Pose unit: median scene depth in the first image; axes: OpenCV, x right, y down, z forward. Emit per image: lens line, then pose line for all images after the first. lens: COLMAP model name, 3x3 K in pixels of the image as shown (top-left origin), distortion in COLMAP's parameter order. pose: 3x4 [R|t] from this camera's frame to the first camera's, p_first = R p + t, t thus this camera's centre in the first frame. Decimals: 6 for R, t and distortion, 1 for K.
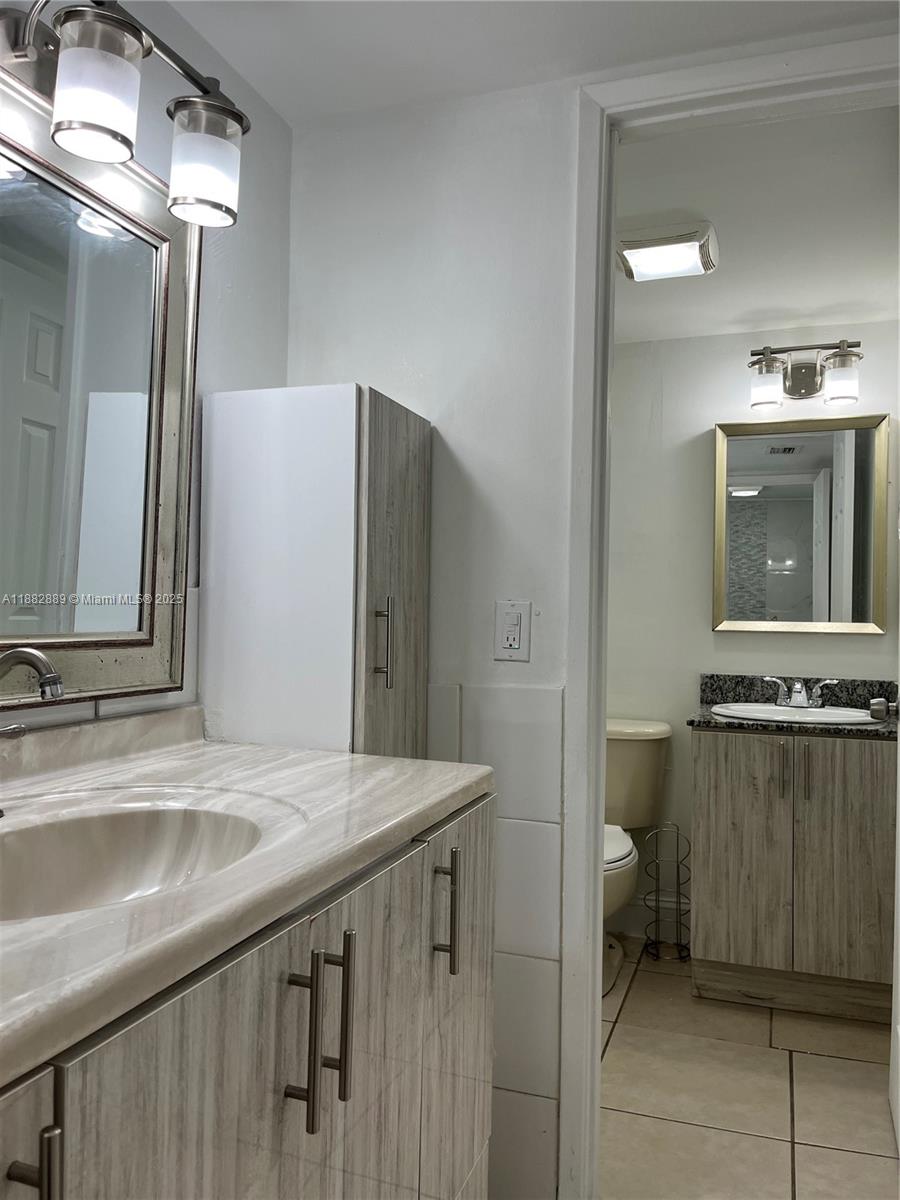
lens RADIAL K [[917.2, 0, 449.0], [0, 917.2, 597.9], [0, 0, 1]] dist [0.014694, -0.007788]
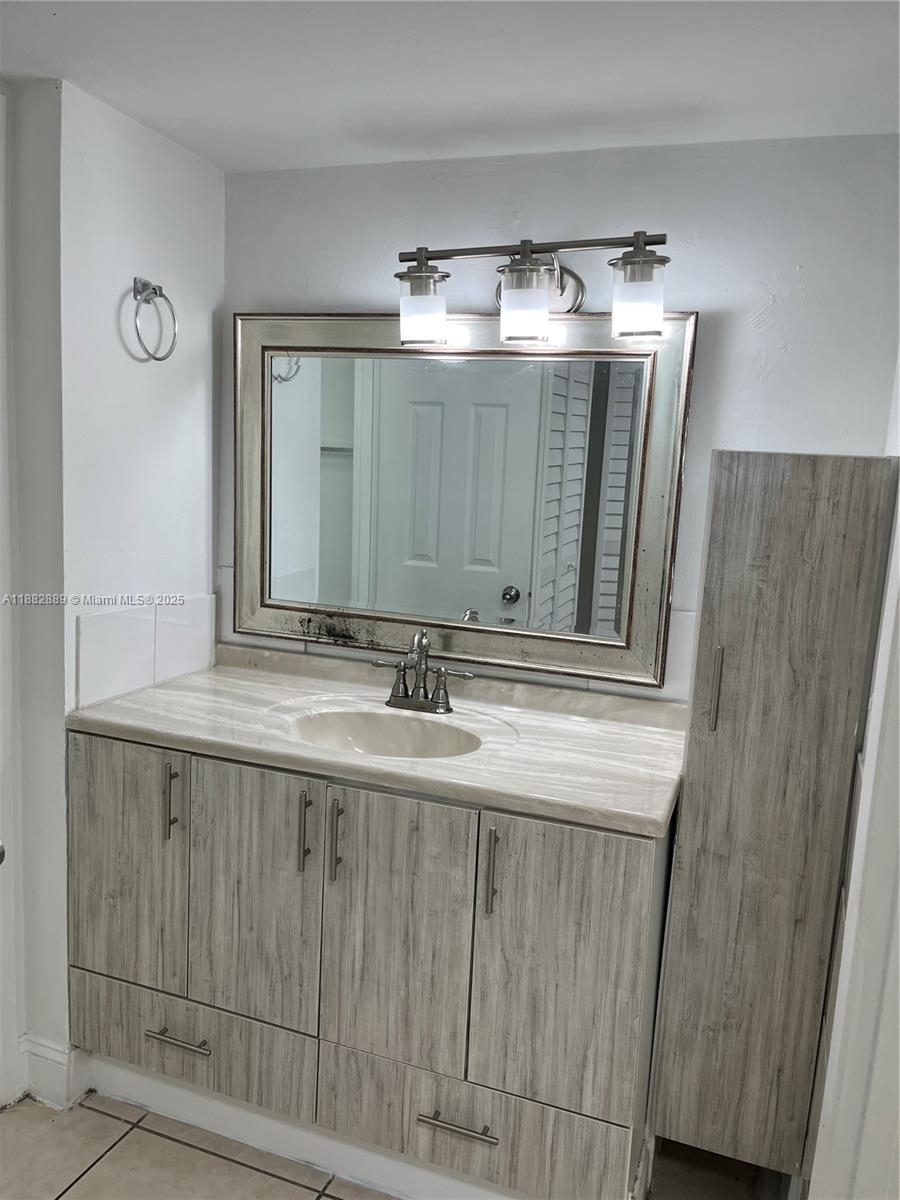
lens RADIAL K [[917.2, 0, 448.7], [0, 917.2, 602.8], [0, 0, 1]] dist [0.014694, -0.007788]
pose [[-0.000579, 0.132423, -0.991193, 1.370333], [-0.039138, 0.990431, 0.132344, -0.252514], [0.999234, 0.038870, 0.004609, 0.928835]]
